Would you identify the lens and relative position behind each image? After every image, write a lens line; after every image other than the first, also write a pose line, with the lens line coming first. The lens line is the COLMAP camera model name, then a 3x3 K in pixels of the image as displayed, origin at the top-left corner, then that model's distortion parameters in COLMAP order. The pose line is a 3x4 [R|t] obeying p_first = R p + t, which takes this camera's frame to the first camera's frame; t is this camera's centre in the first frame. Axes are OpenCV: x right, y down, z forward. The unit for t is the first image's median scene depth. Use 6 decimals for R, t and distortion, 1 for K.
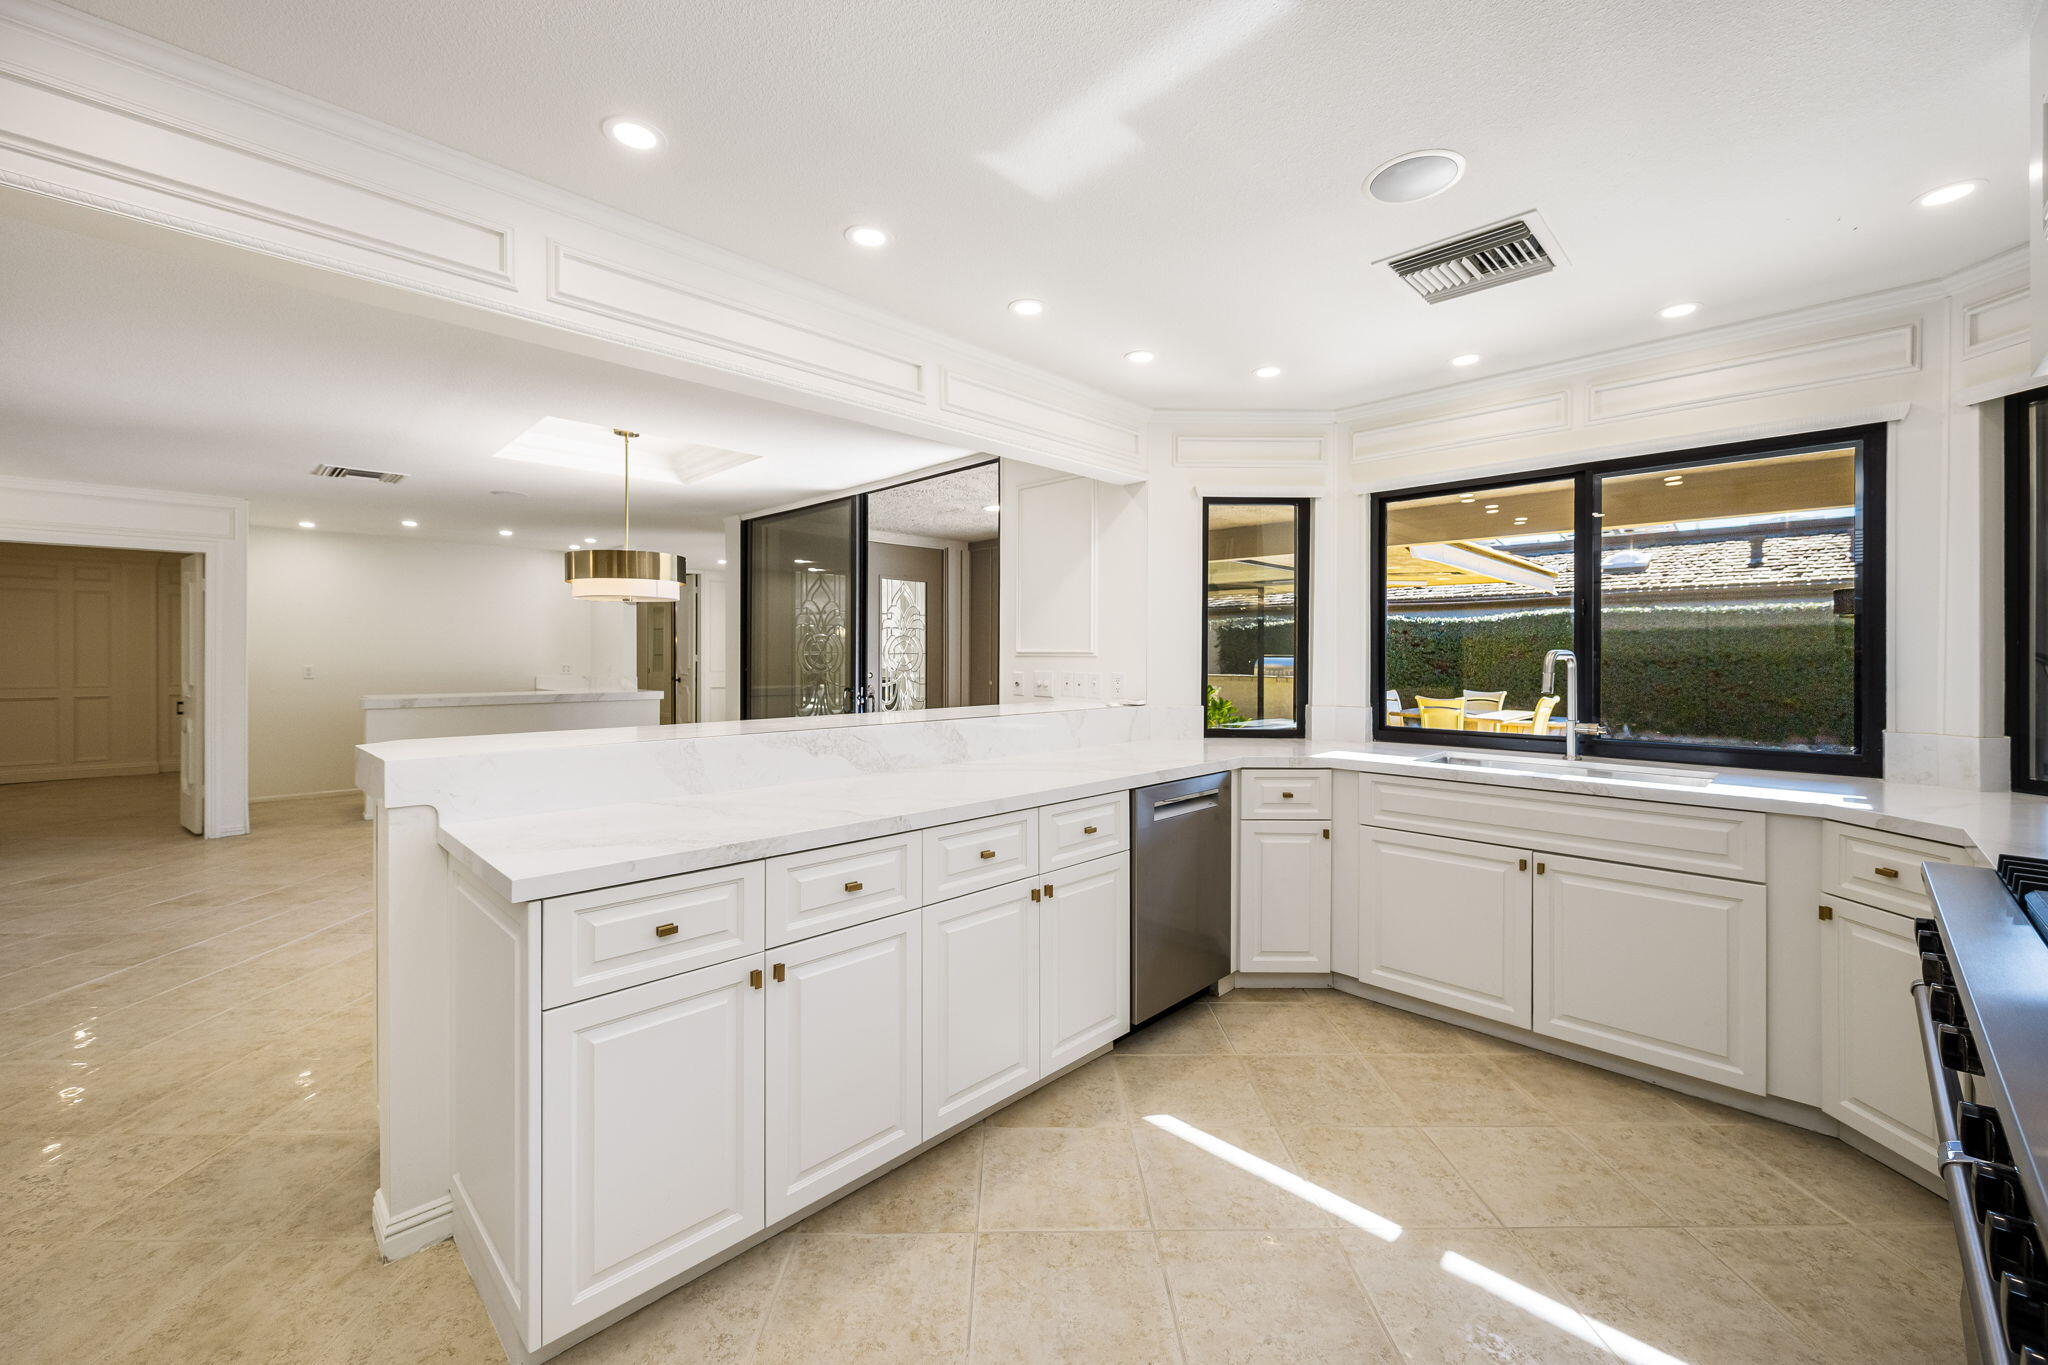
lens RADIAL K [[818.3, 0, 1026.7], [0, 818.3, 663.4], [0, 0, 1]] dist [0.000459, 0.000058]
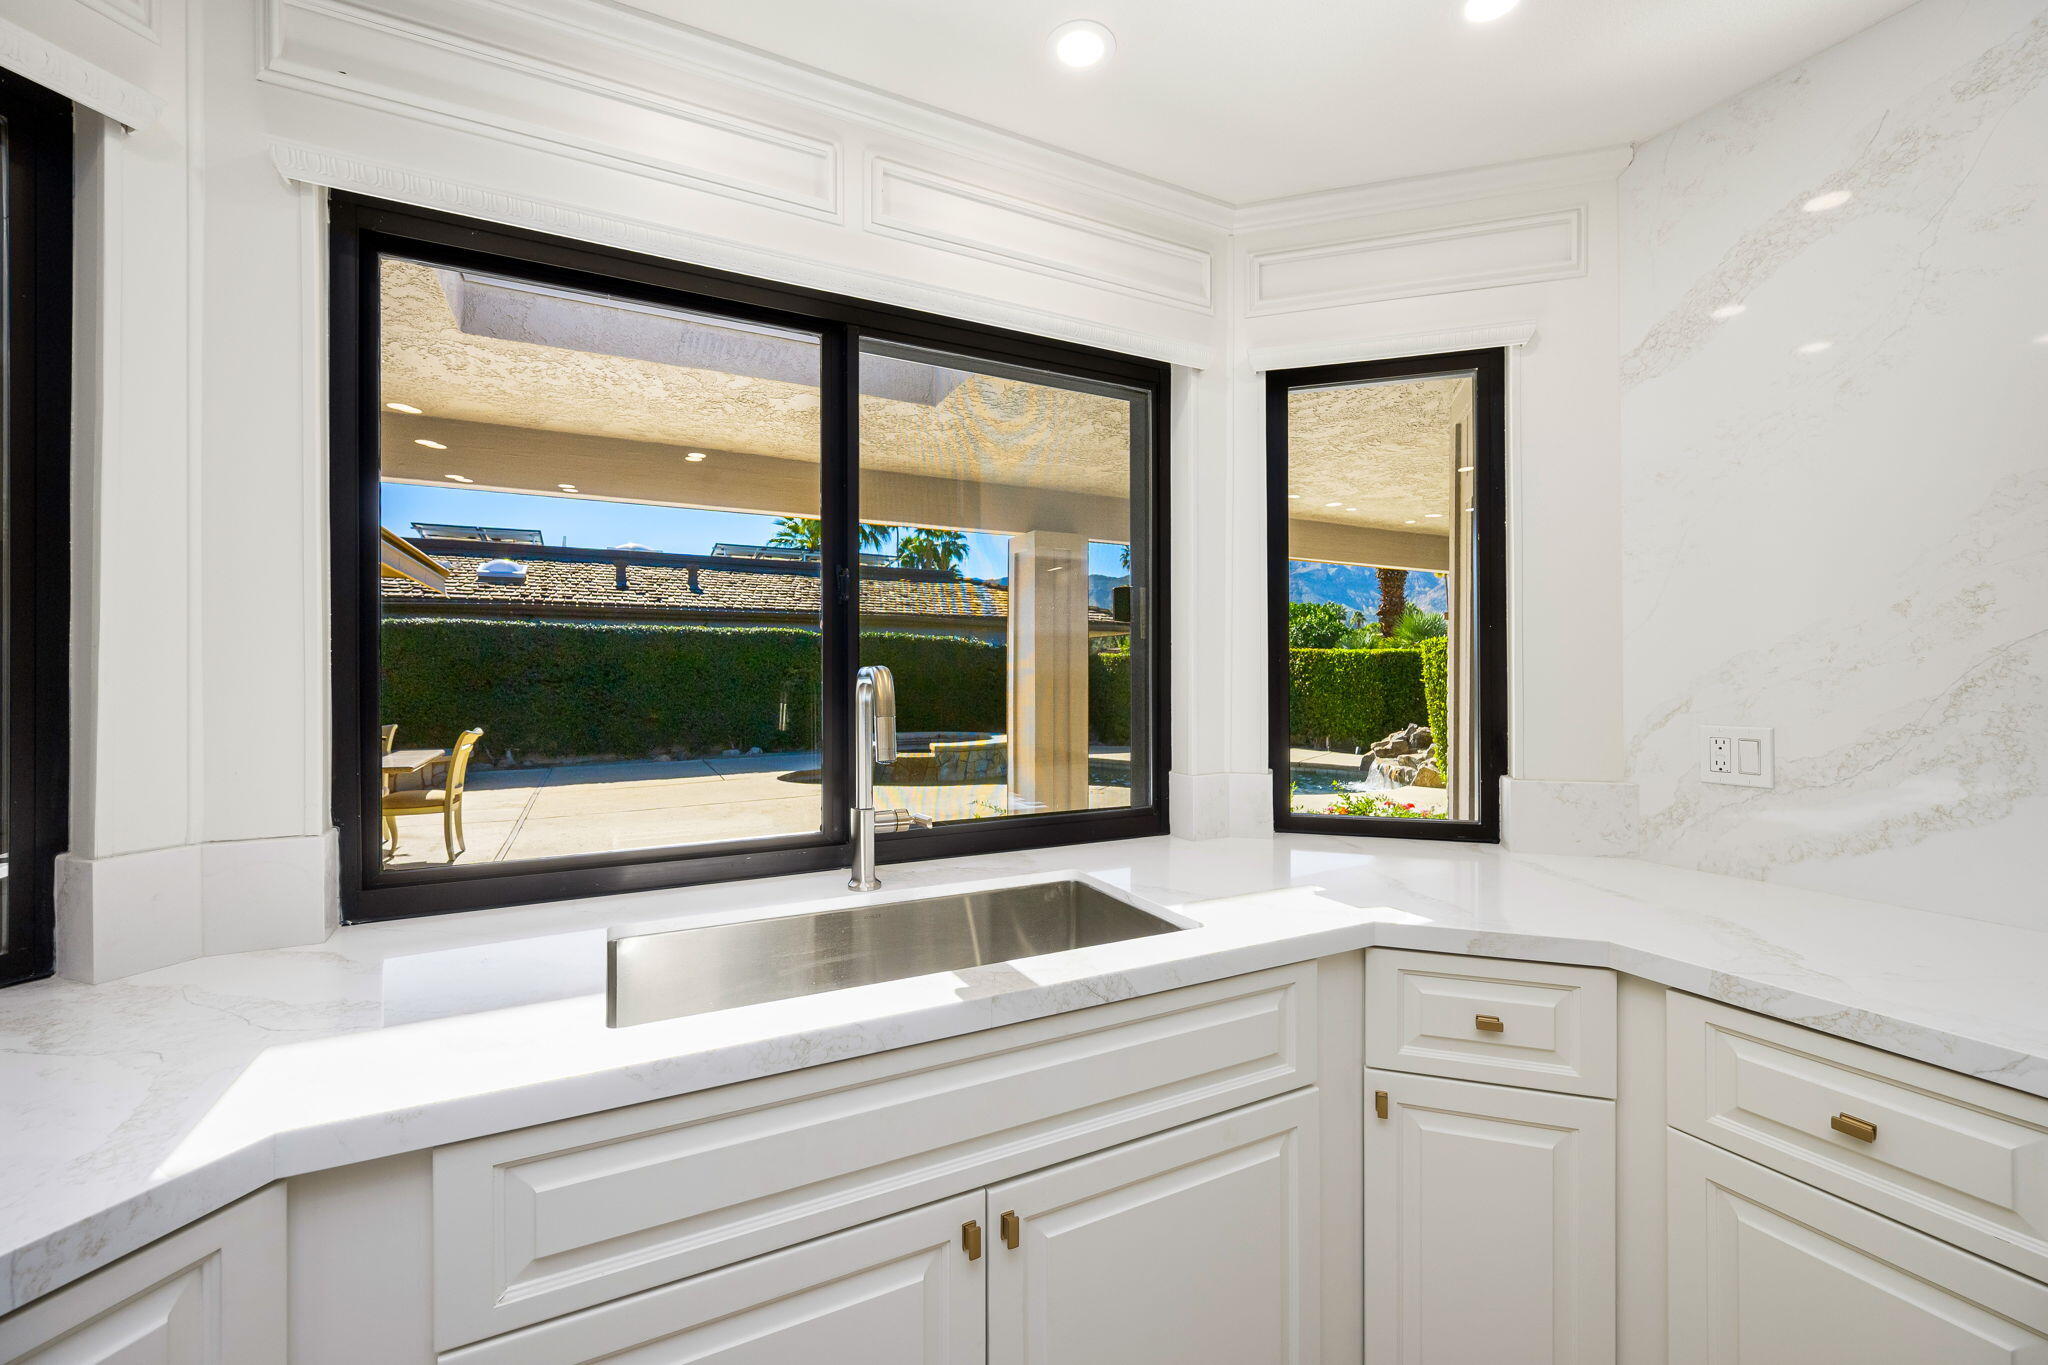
lens RADIAL K [[818.3, 0, 1023.8], [0, 818.3, 674.5], [0, 0, 1]] dist [0.000459, 0.000058]
pose [[0.315889, -0.001757, 0.948795, 0.190386], [0.009569, 0.999953, -0.001335, -0.007594], [-0.948748, 0.009501, 0.315891, 0.625448]]
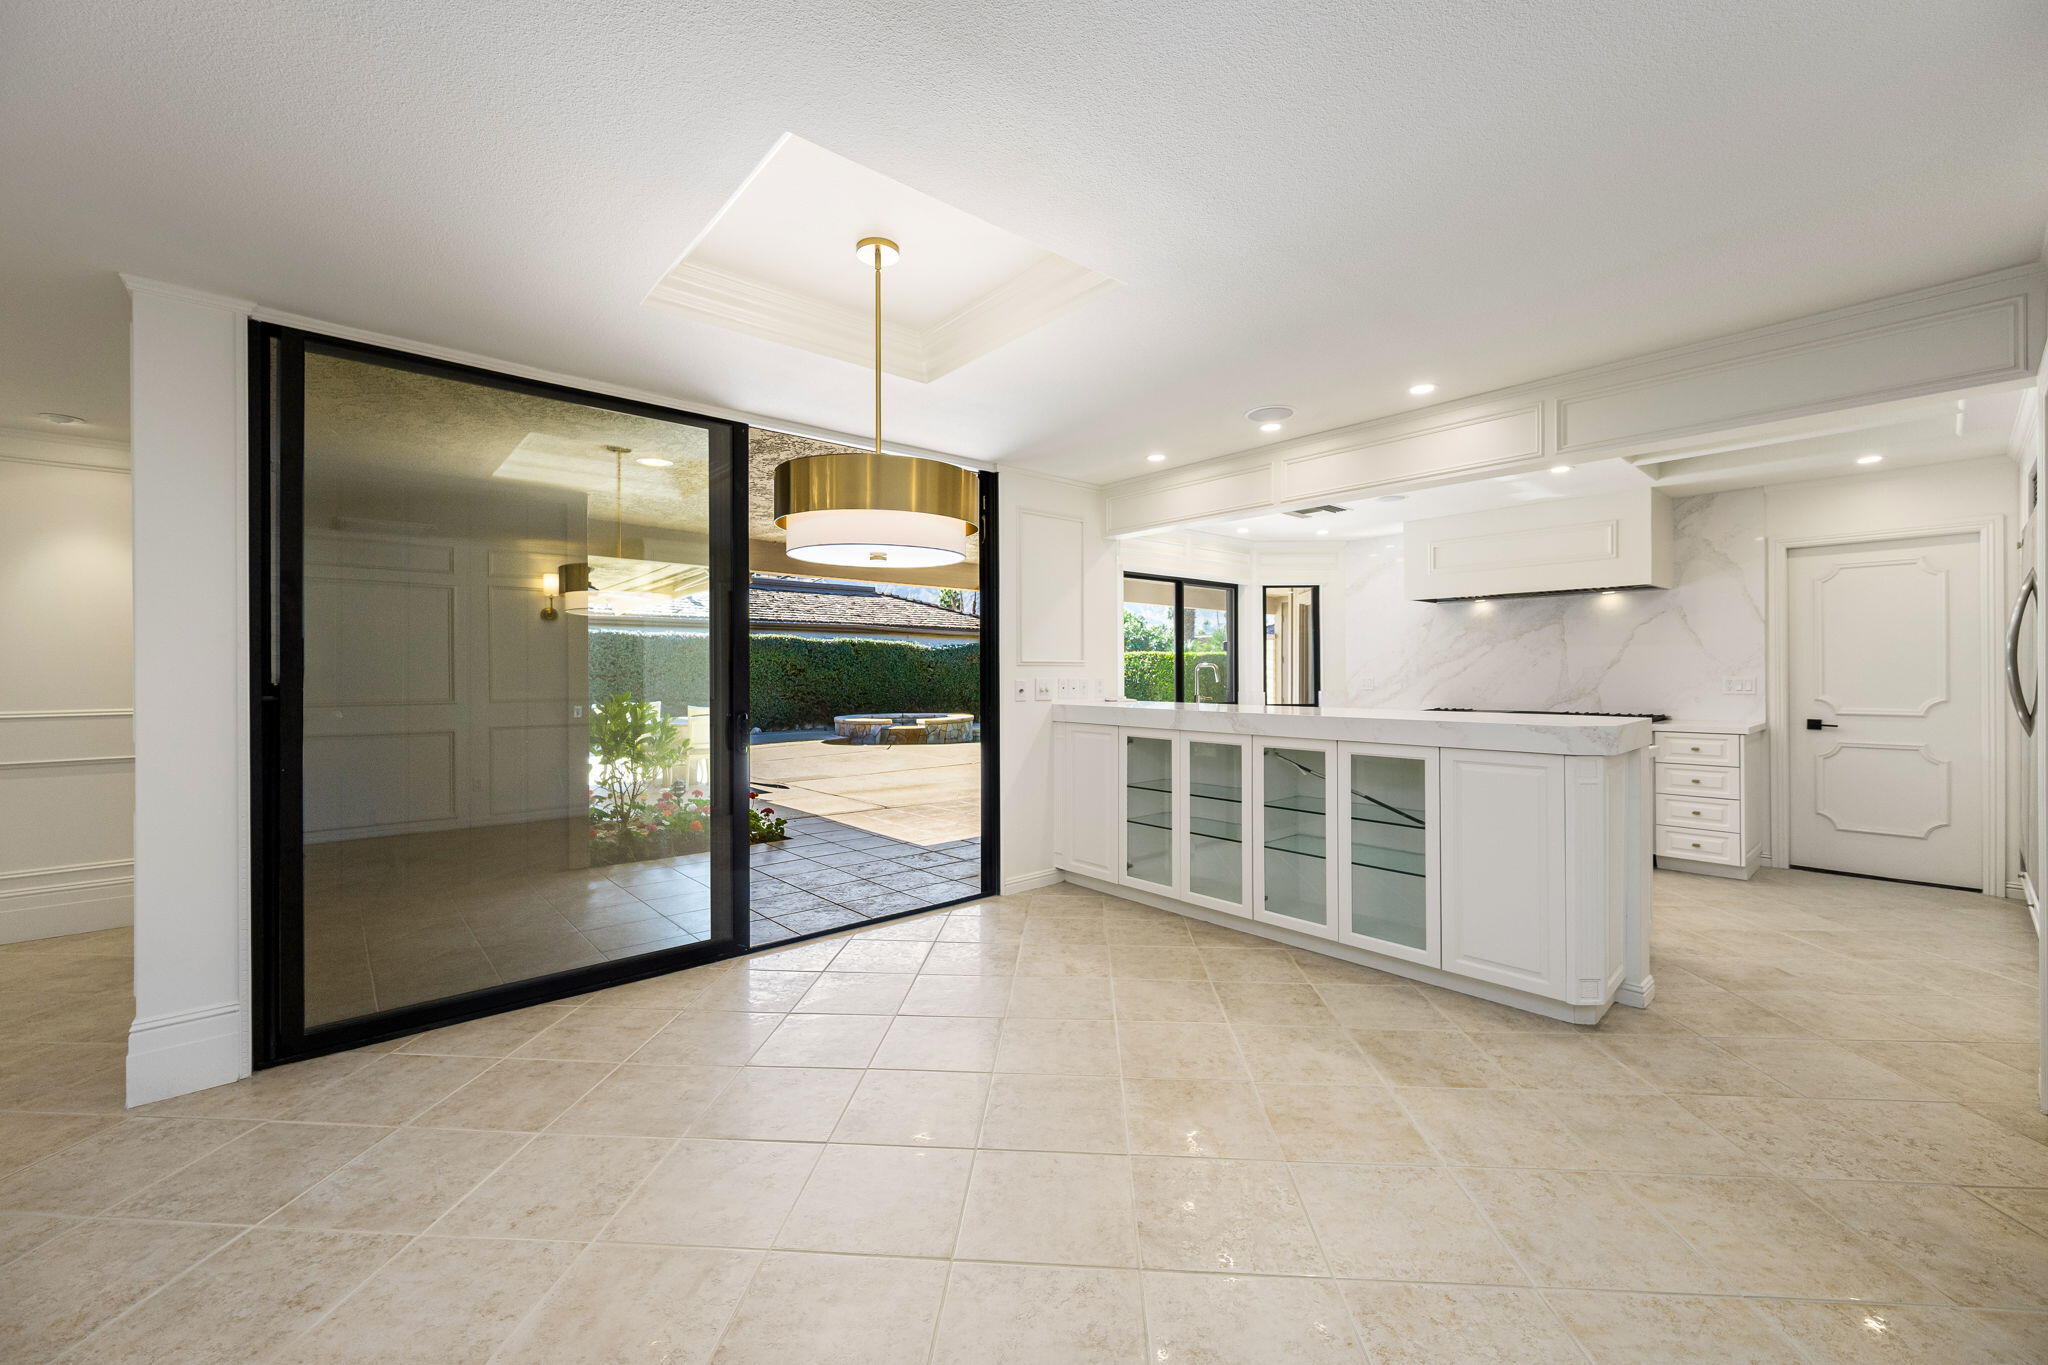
lens RADIAL K [[818.3, 0, 1023.1], [0, 818.3, 677.5], [0, 0, 1]] dist [0.000459, 0.000058]
pose [[0.065630, -0.007947, 0.997812, -1.297162], [0.013163, 0.999888, 0.007098, -0.000135], [-0.997757, 0.012669, 0.065727, 1.098405]]
